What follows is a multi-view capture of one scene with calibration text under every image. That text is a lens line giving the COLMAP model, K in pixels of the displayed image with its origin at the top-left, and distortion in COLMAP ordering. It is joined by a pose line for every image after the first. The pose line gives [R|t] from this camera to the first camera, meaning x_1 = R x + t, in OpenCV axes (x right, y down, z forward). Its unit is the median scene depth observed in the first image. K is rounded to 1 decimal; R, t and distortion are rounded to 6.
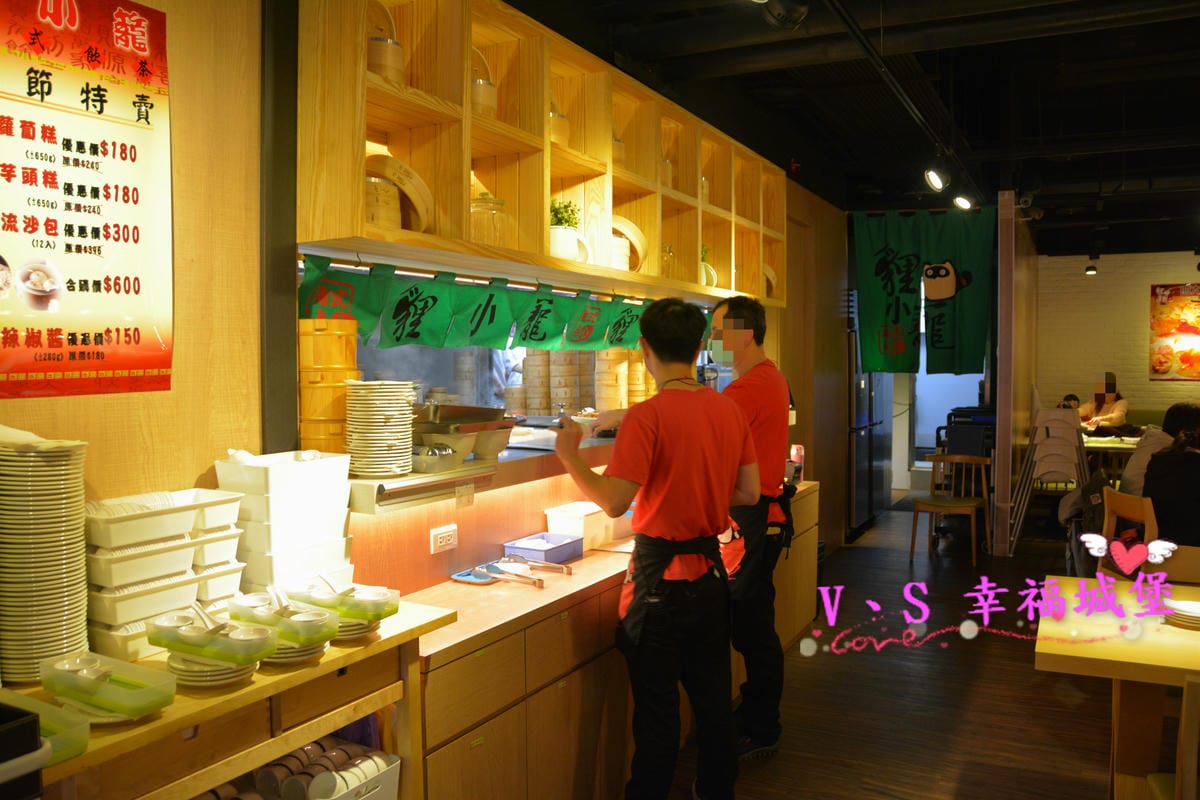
lens RADIAL K [[946.7, 0, 600.4], [0, 946.7, 403.7], [0, 0, 1]] dist [-0.112234, 0.025629]
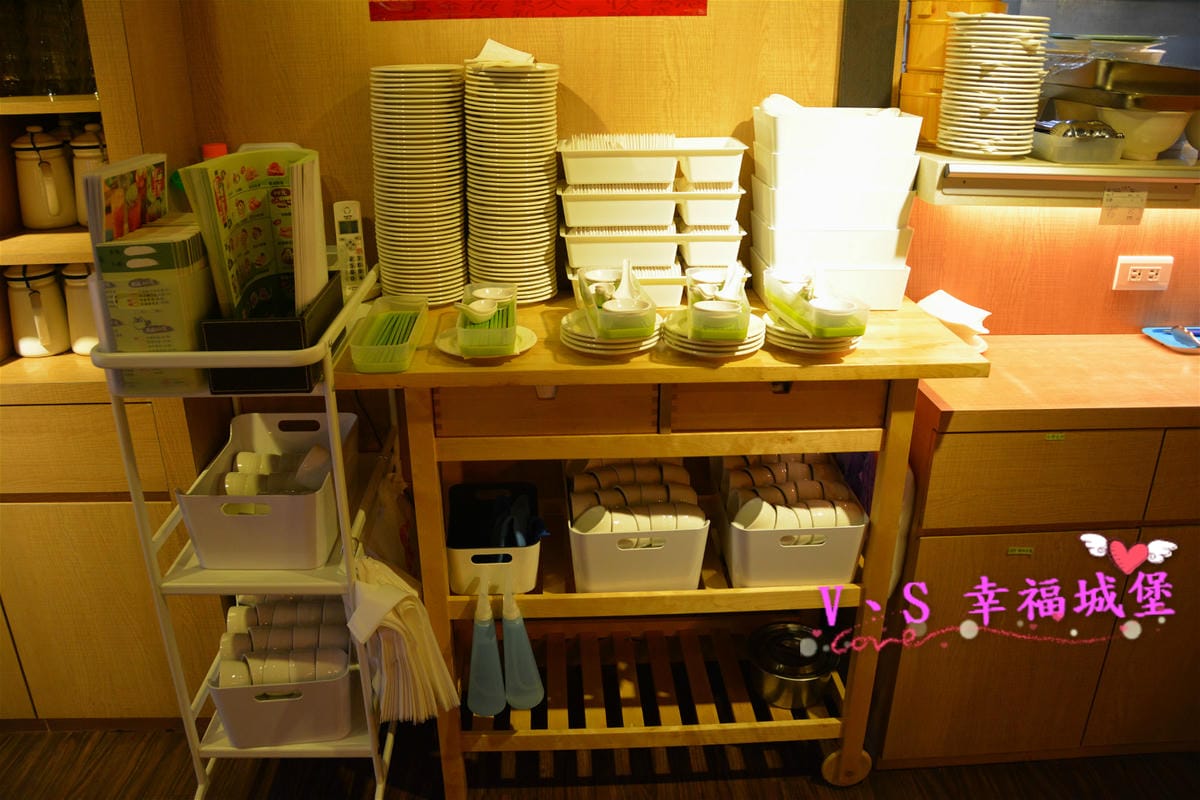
lens RADIAL K [[946.7, 0, 600.0], [0, 946.7, 396.1], [0, 0, 1]] dist [-0.112234, 0.025629]
pose [[0.512319, 0.314164, -0.799268, 0.250497], [-0.046164, 0.939415, 0.339660, 0.026190], [0.857553, -0.137117, 0.495783, 0.415566]]
